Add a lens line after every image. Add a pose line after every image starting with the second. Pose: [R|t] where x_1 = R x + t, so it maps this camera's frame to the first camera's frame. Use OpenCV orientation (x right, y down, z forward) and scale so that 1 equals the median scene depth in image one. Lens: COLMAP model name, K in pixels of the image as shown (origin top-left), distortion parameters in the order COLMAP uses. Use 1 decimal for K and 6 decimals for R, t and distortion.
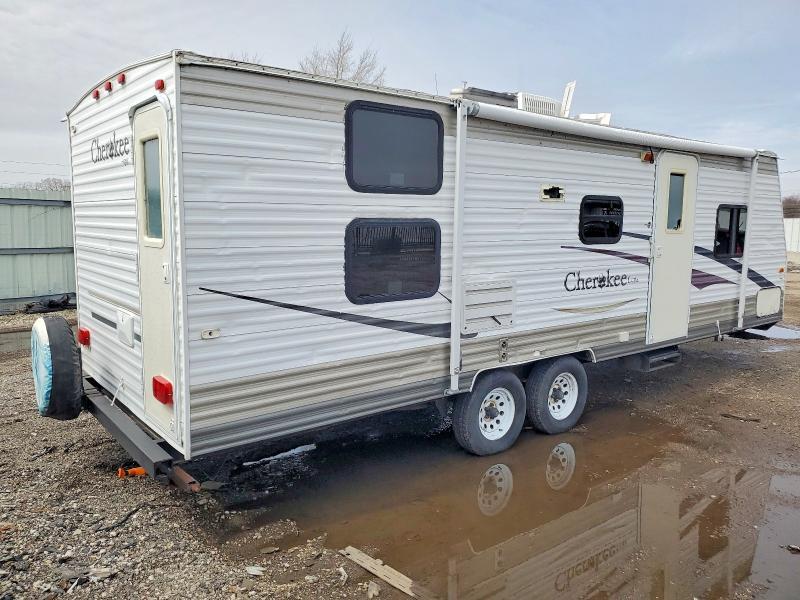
lens RADIAL K [[637.0, 0, 398.6], [0, 637.0, 301.5], [0, 0, 1]] dist [-0.047141, 0.009906]
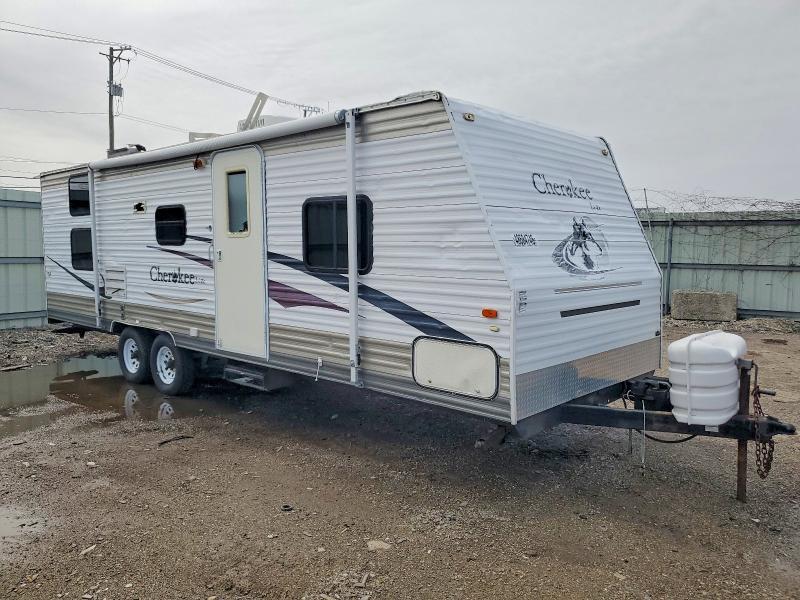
lens RADIAL K [[637.0, 0, 398.9], [0, 637.0, 297.0], [0, 0, 1]] dist [-0.047141, 0.009906]
pose [[0.169884, 0.084298, -0.981852, 1.502908], [-0.124808, 0.990152, 0.063415, -0.118013], [0.977529, 0.111770, 0.178732, 1.162486]]
